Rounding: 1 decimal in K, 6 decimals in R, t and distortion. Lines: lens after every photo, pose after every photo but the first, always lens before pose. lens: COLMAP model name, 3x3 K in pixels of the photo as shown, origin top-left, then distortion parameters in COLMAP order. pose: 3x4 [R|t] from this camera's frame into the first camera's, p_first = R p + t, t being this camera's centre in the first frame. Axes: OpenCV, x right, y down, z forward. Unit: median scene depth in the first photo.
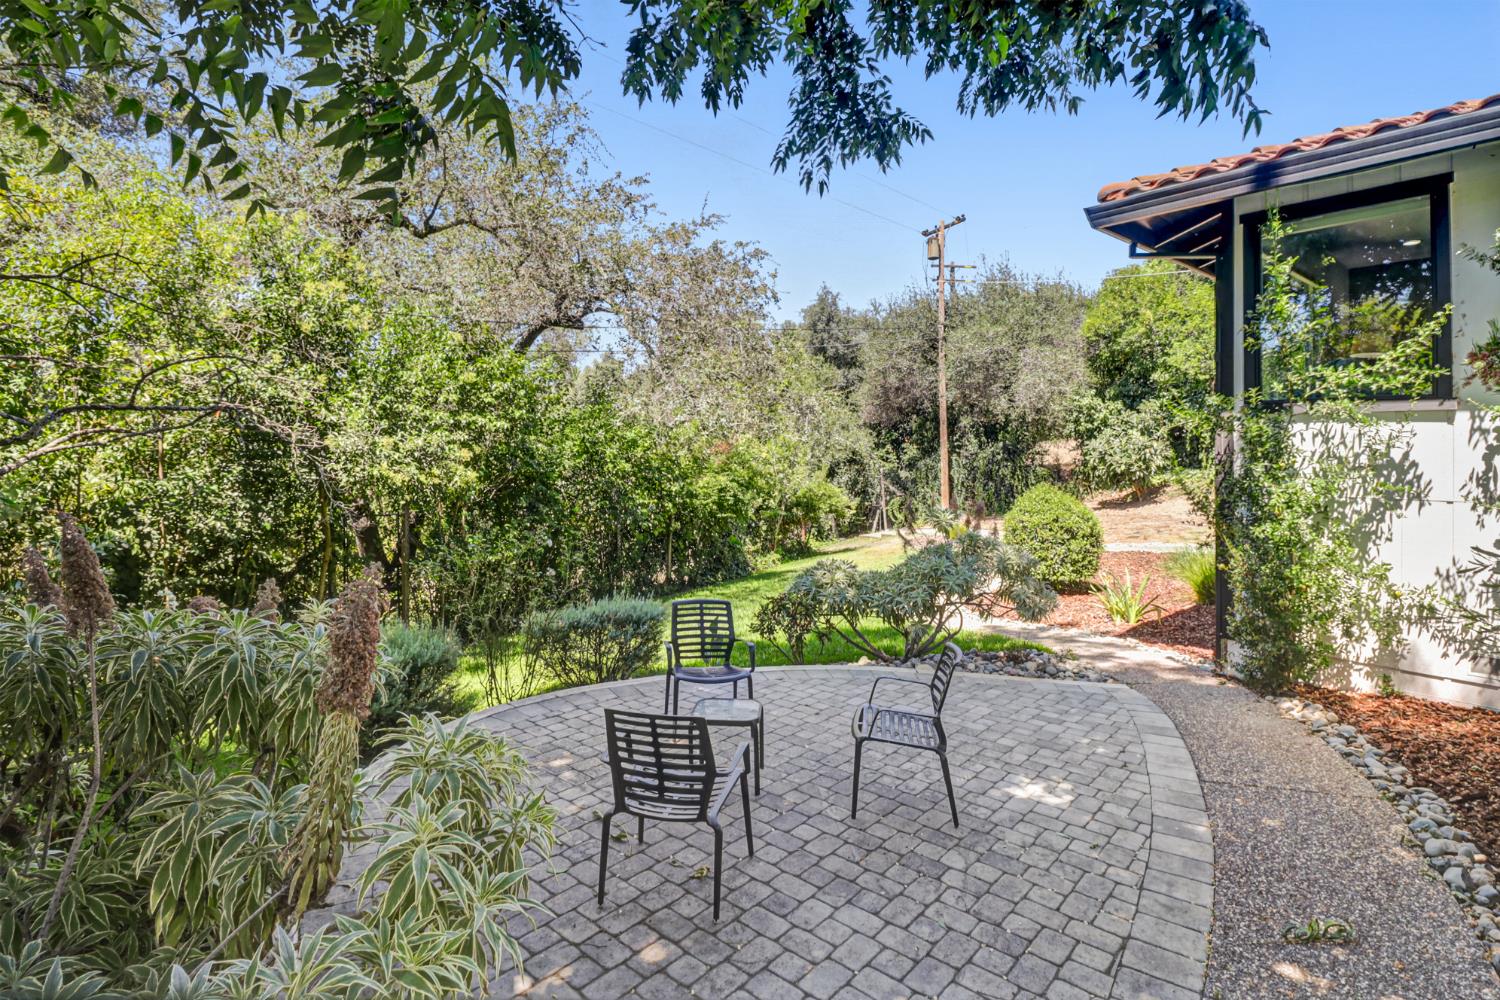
lens RADIAL K [[699.7, 0, 706.1], [0, 699.7, 468.5], [0, 0, 1]] dist [0.016046, -0.012446]
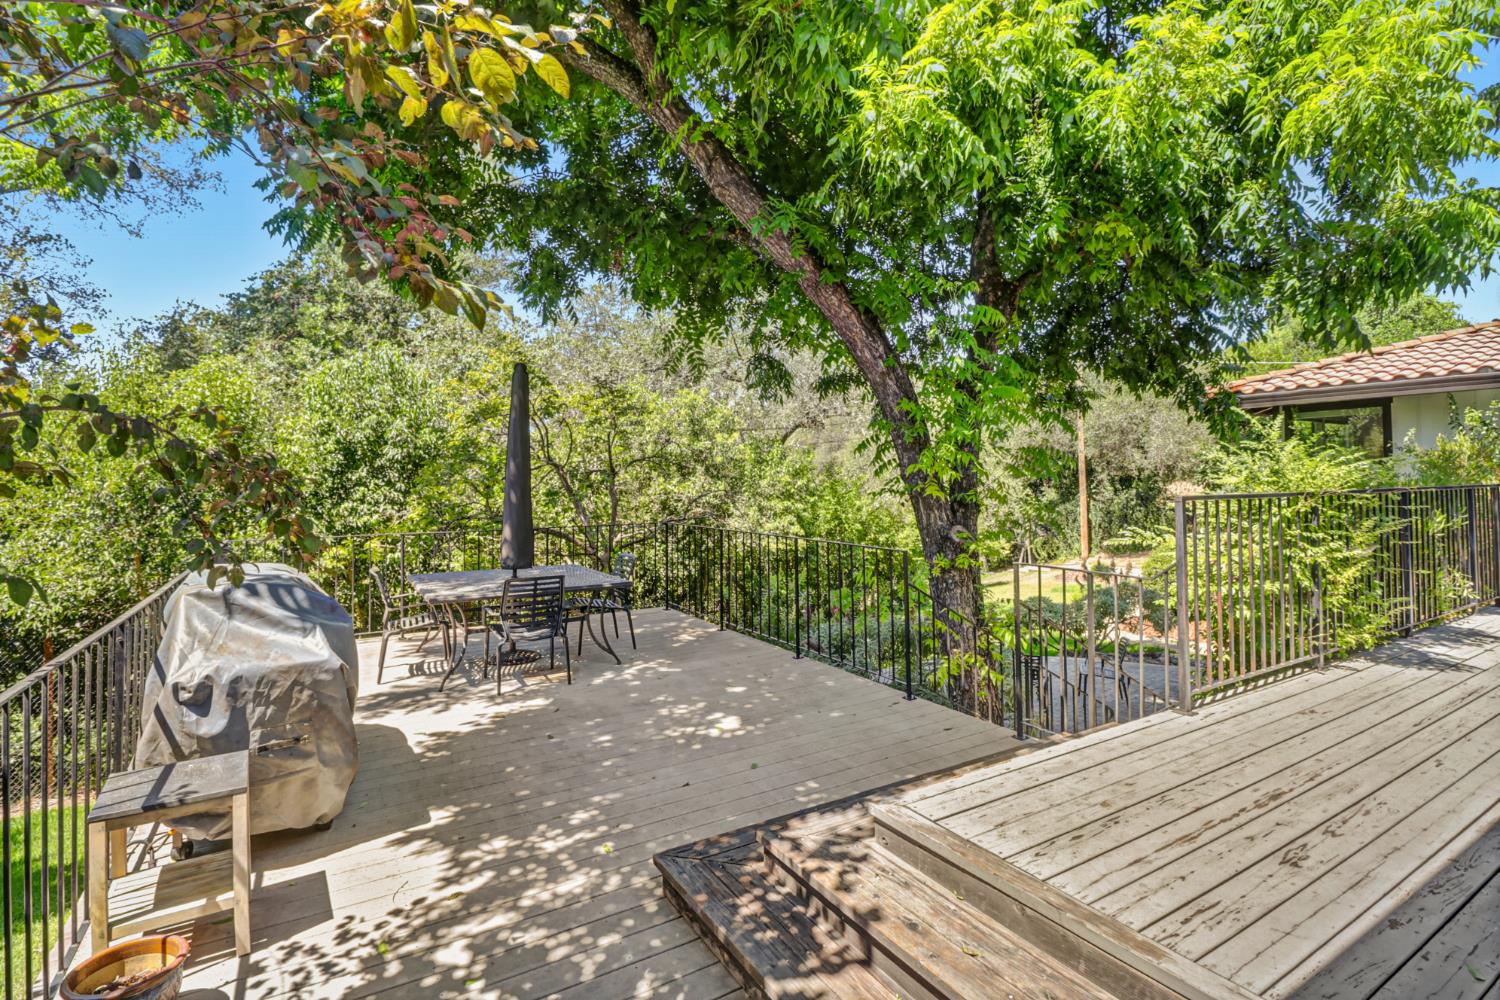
lens RADIAL K [[699.7, 0, 750.5], [0, 699.7, 492.1], [0, 0, 1]] dist [0.016046, -0.012446]
pose [[0.995193, -0.007359, -0.097658, -0.105123], [0.006975, 0.999967, -0.004274, -0.036897], [0.097686, 0.003572, 0.995211, -0.232374]]
